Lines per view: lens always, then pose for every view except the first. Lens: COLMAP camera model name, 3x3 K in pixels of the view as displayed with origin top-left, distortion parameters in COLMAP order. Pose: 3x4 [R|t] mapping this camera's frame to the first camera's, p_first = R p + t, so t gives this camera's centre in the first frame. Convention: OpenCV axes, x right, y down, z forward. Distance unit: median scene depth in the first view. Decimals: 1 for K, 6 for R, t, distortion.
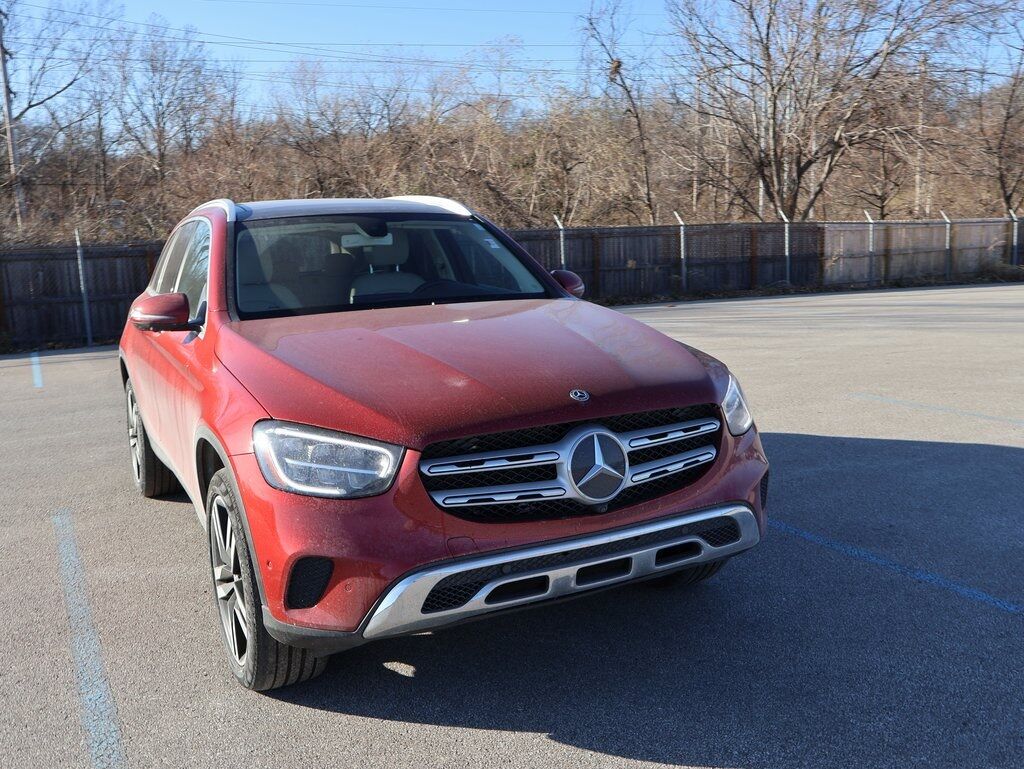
lens RADIAL K [[968.3, 0, 520.9], [0, 968.3, 389.5], [0, 0, 1]] dist [-0.010825, 0.000000]
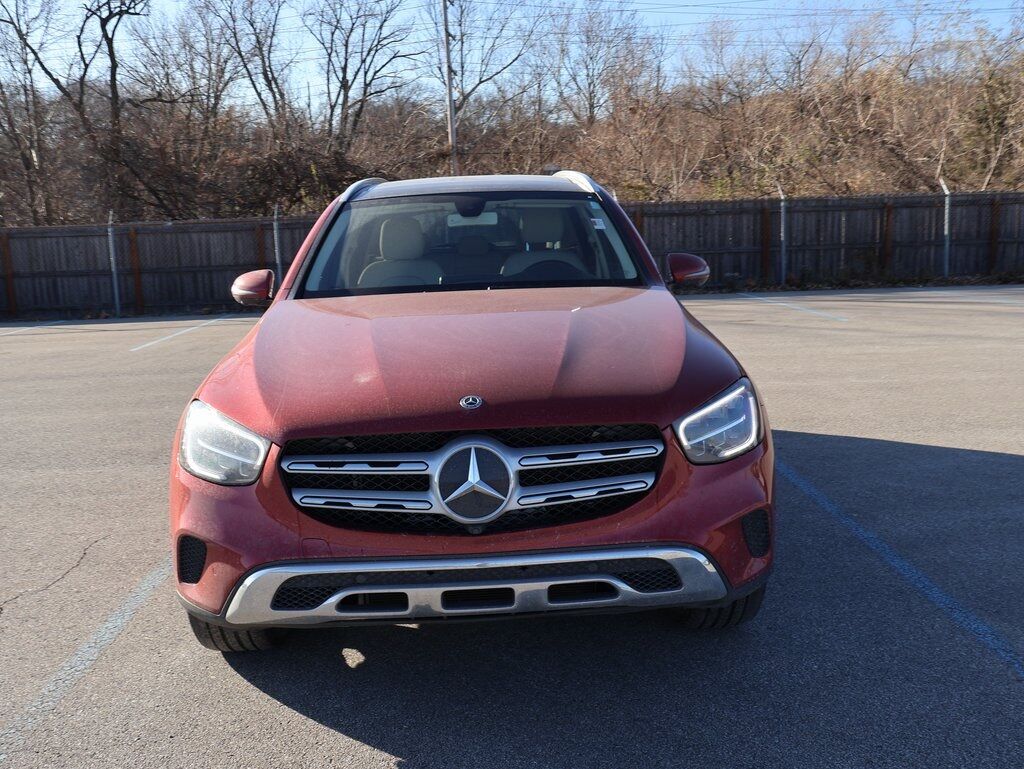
lens RADIAL K [[968.3, 0, 502.8], [0, 968.3, 384.6], [0, 0, 1]] dist [-0.010825, 0.000000]
pose [[0.898182, 0.079998, -0.432284, 0.474866], [-0.065938, 0.996695, 0.047443, -0.055400], [0.434651, -0.014109, 0.900489, 0.193915]]
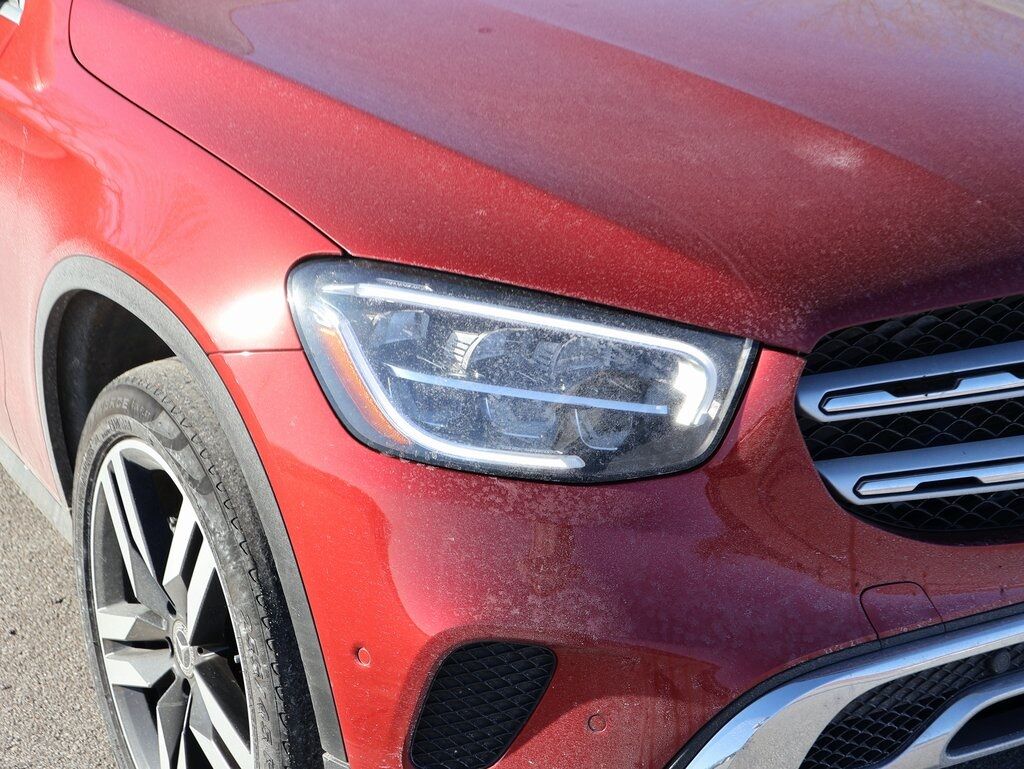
lens RADIAL K [[1745.4, 0, 511.0], [0, 1745.4, 382.8], [0, 0, 1]] dist [0.183085, 0.000000]
pose [[0.997581, -0.000881, 0.069514, -0.234925], [-0.008899, 0.990076, 0.140254, -0.015063], [-0.068947, -0.140534, 0.987672, 0.329587]]
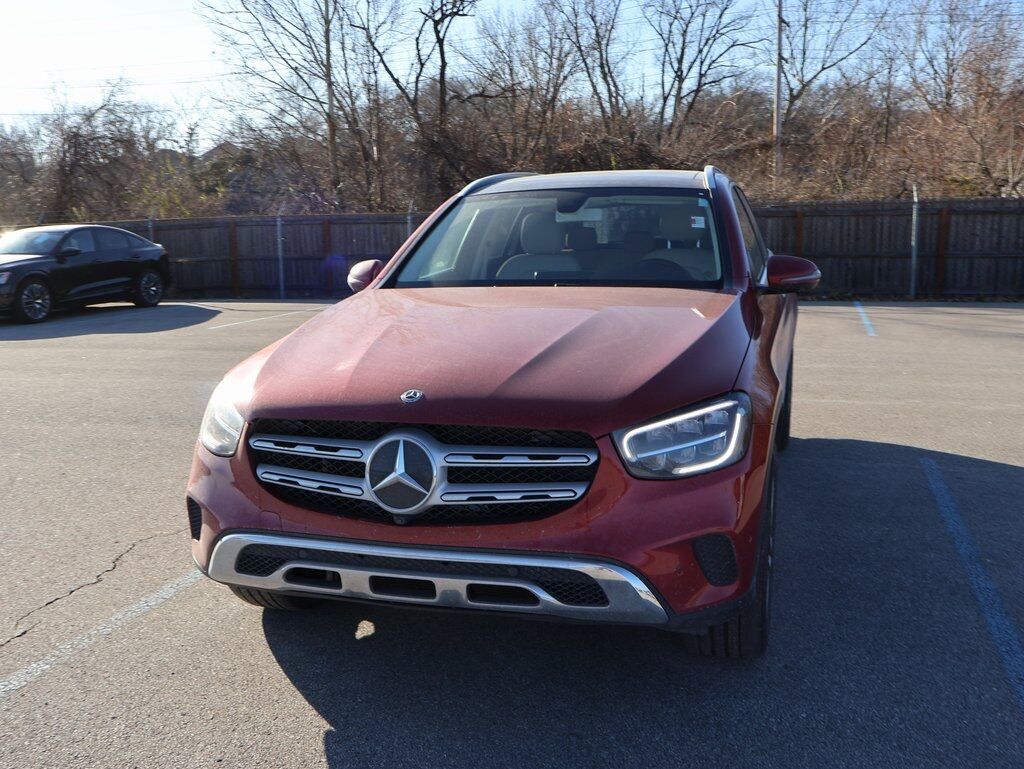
lens RADIAL K [[968.3, 0, 520.1], [0, 968.3, 391.6], [0, 0, 1]] dist [-0.010825, 0.000000]
pose [[0.710804, 0.146033, -0.688064, 0.766631], [-0.114579, 0.989184, 0.091576, -0.094574], [0.693995, 0.013745, 0.719848, 0.400303]]
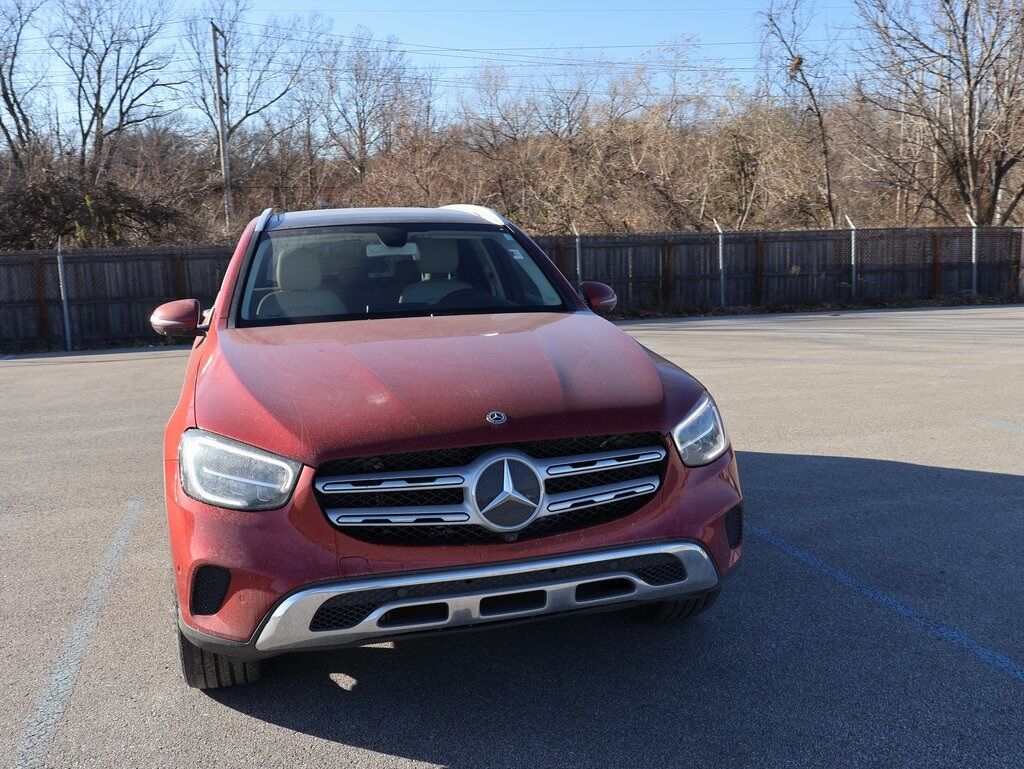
lens RADIAL K [[968.3, 0, 510.3], [0, 968.3, 388.9], [0, 0, 1]] dist [-0.010825, 0.000000]
pose [[0.978153, 0.038290, -0.204330, 0.266894], [-0.038655, 0.999250, 0.002206, -0.025131], [0.204262, 0.005740, 0.978899, 0.060849]]
